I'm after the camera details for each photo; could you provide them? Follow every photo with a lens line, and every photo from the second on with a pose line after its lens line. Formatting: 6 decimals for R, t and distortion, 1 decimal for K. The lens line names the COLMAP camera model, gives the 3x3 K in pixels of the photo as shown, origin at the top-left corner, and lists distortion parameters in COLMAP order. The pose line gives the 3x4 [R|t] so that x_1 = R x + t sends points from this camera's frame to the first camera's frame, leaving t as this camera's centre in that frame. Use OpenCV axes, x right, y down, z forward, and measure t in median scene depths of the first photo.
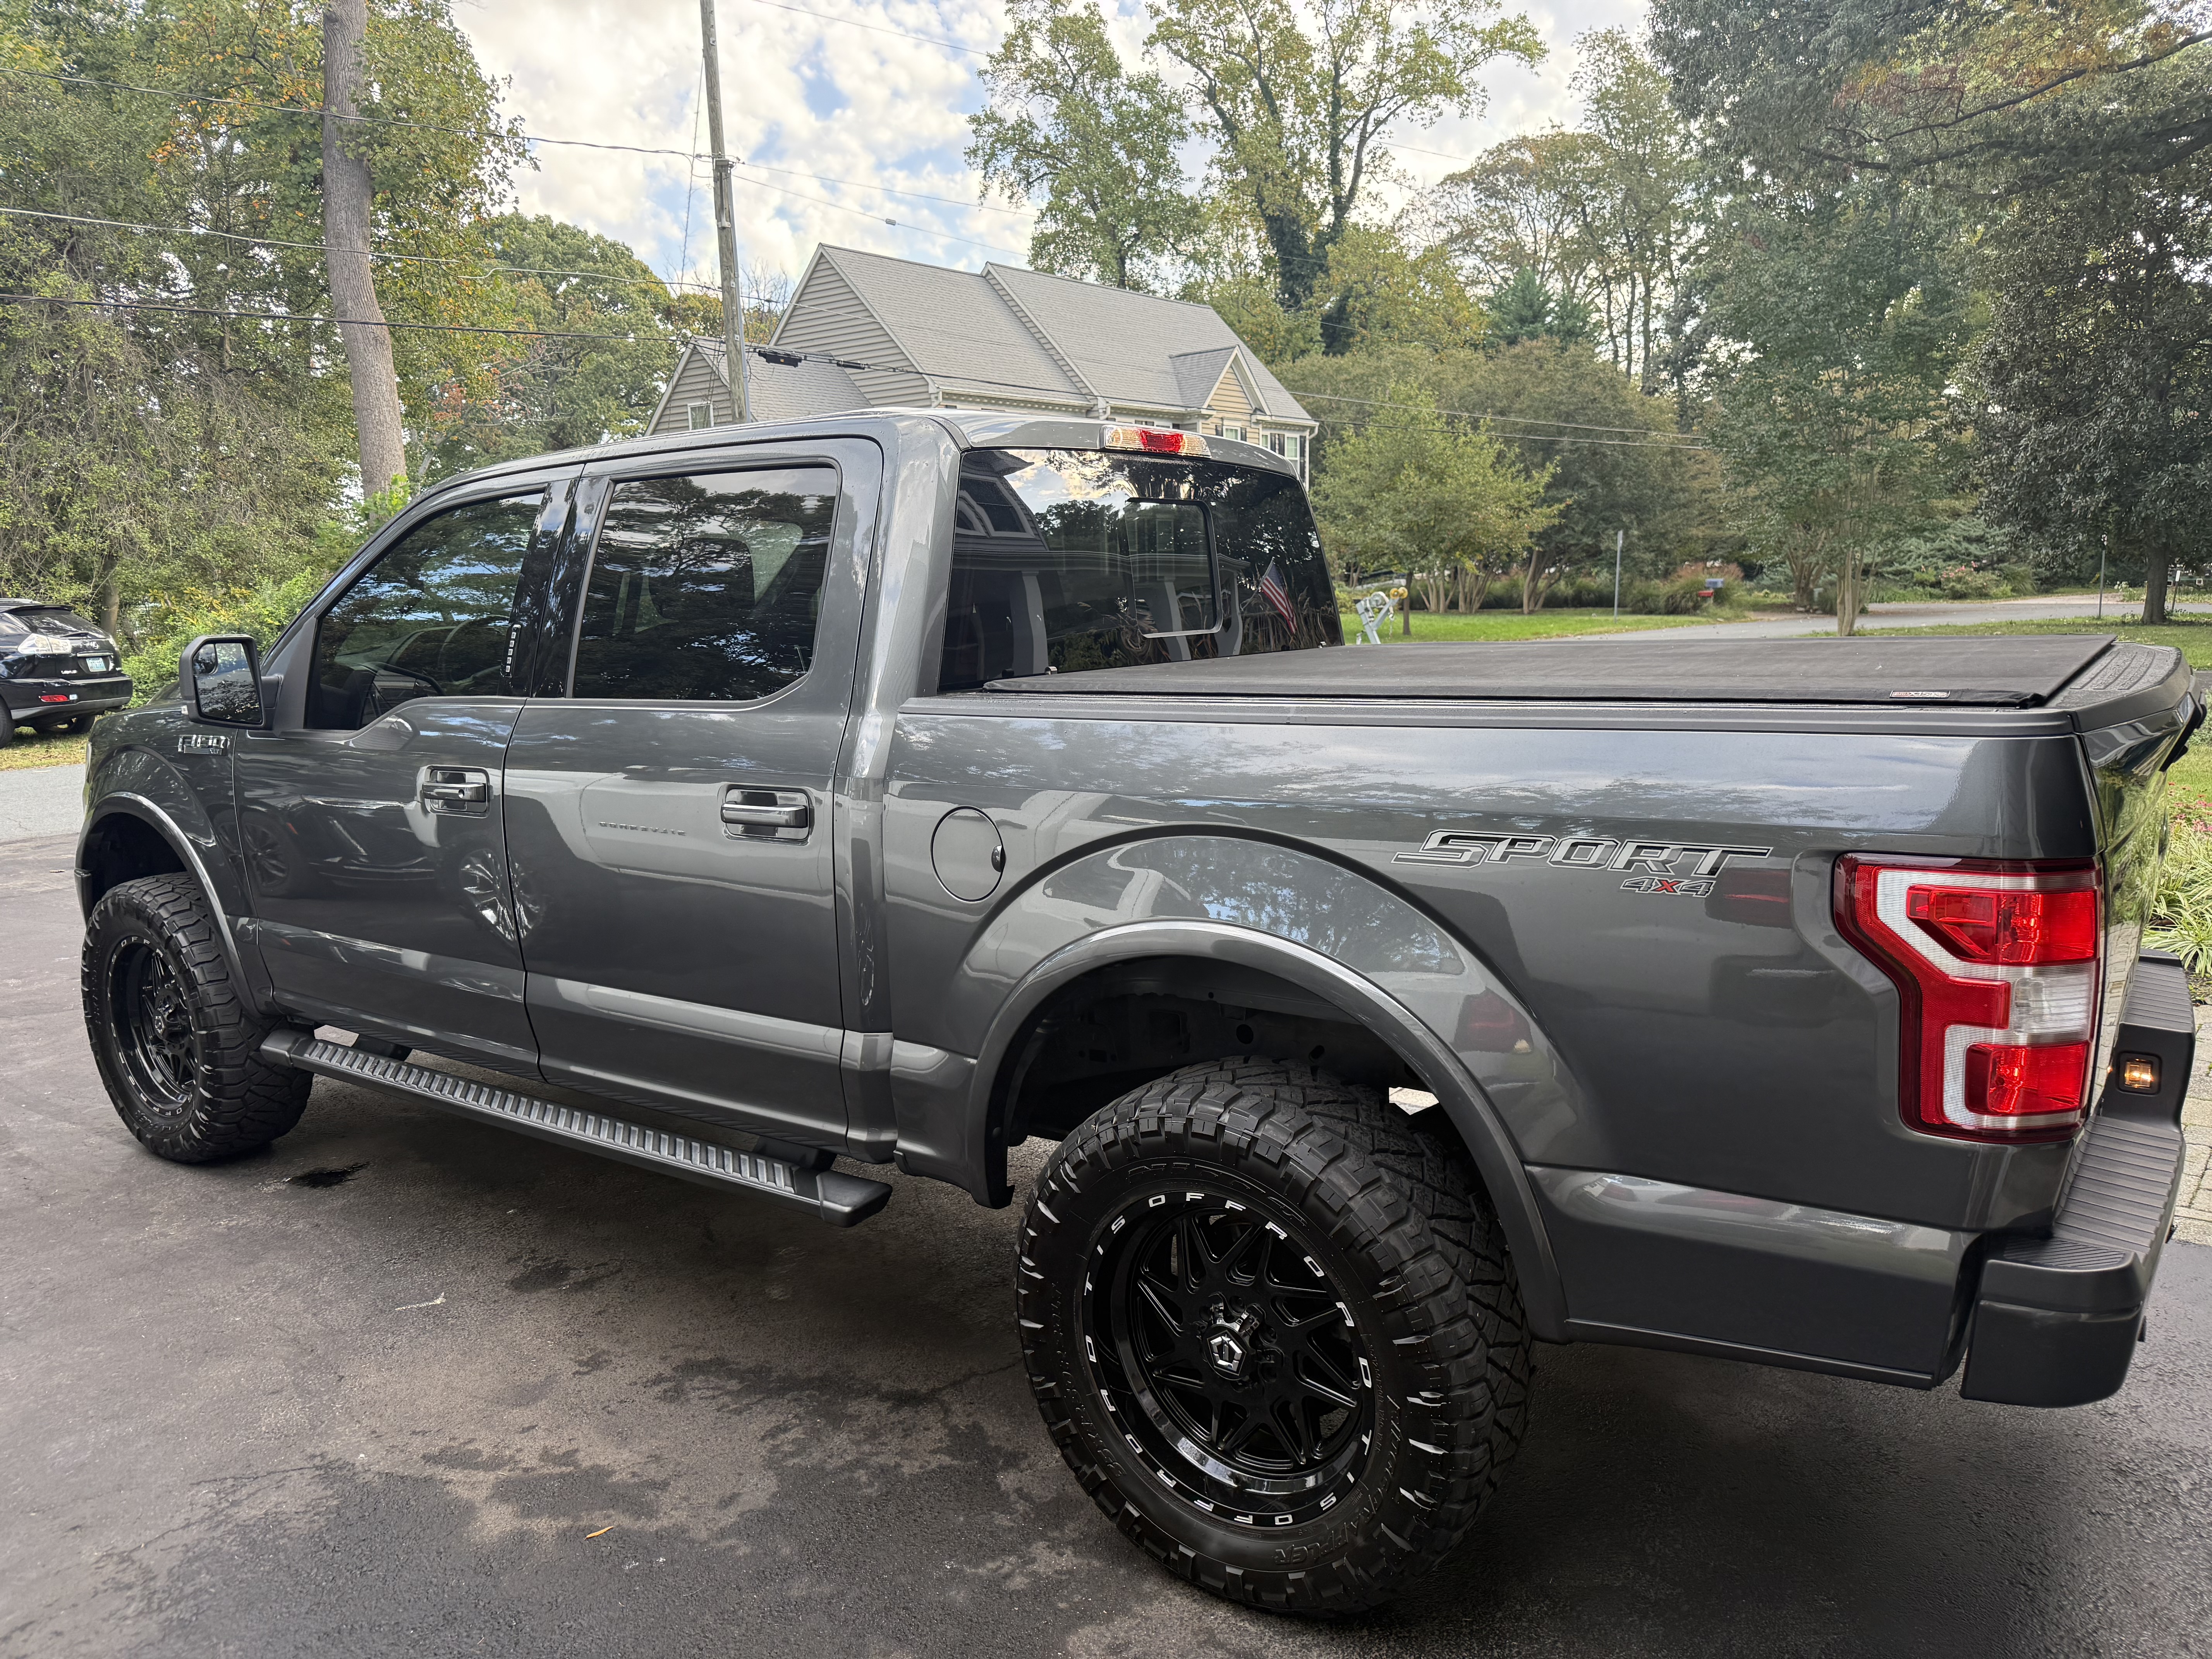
lens RADIAL K [[1527.6, 0, 1106.0], [0, 1527.6, 829.5], [0, 0, 1]] dist [0.156747, -0.289359]
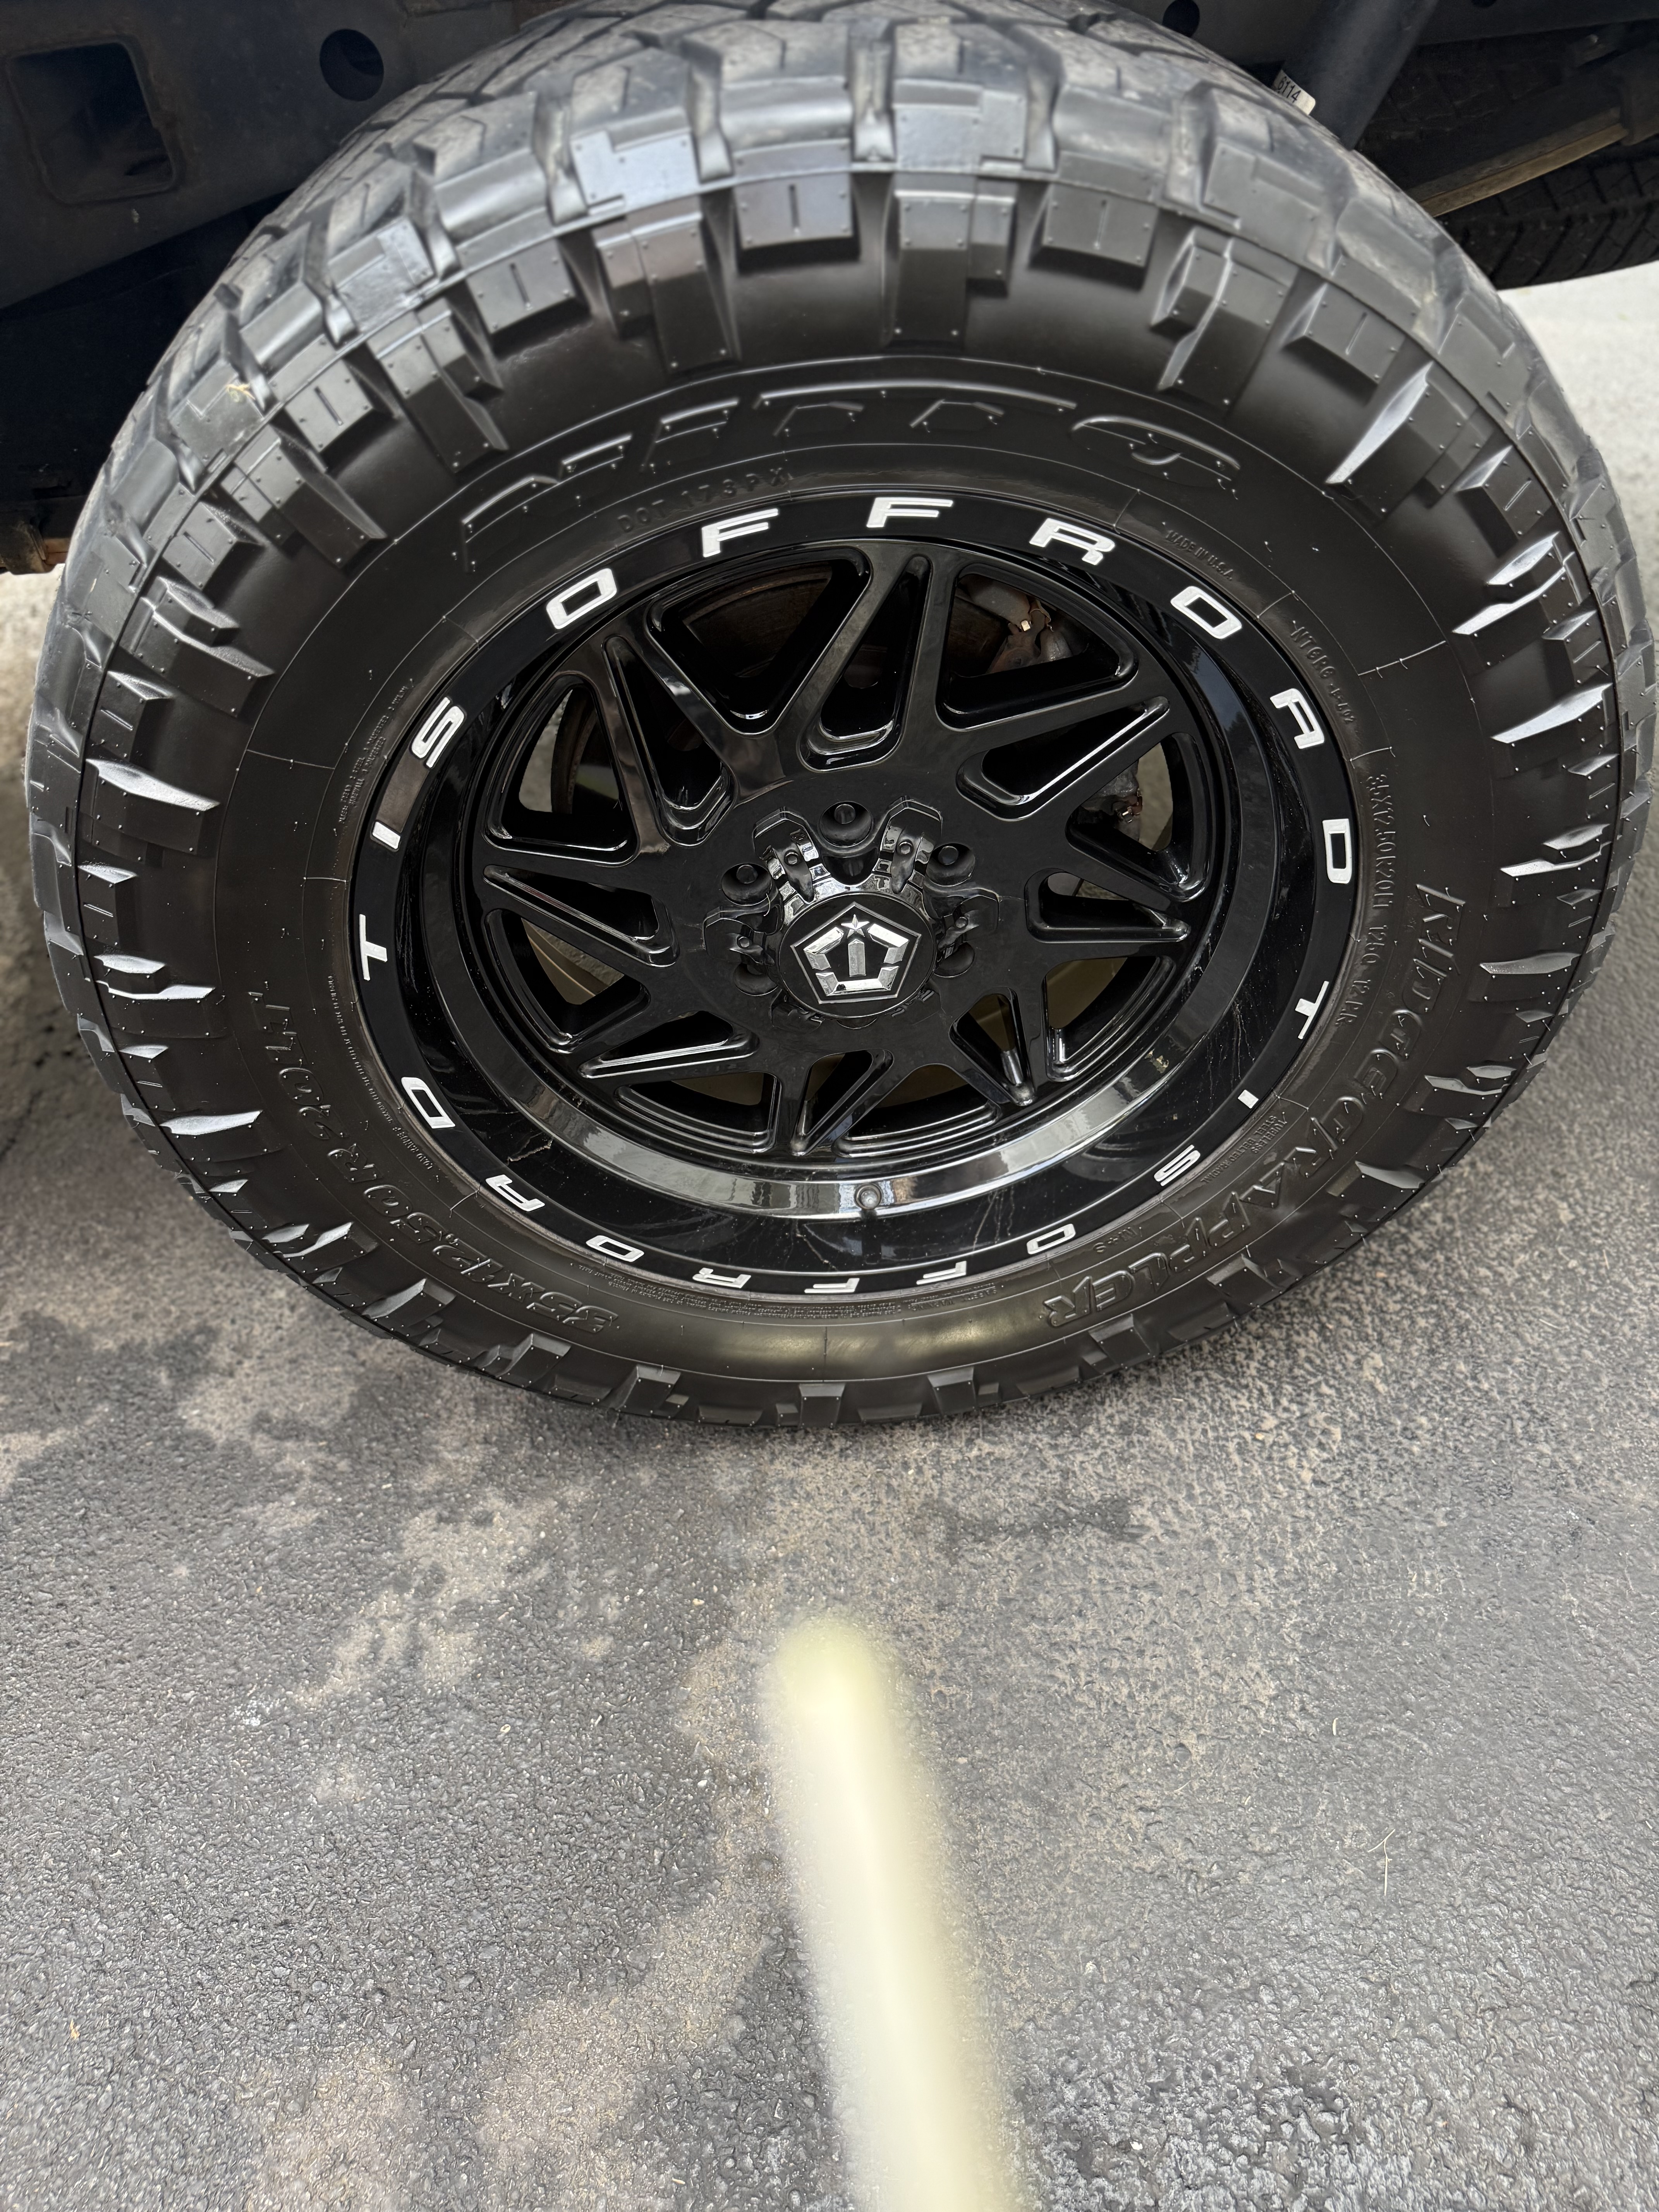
lens RADIAL K [[1527.6, 0, 723.9], [0, 1527.6, 1111.7], [0, 0, 1]] dist [0.156747, -0.289359]
pose [[0.772467, -0.474927, 0.421591, -0.105001], [0.154028, 0.784158, 0.601142, 0.149553], [-0.616092, -0.399426, 0.678888, 0.753316]]
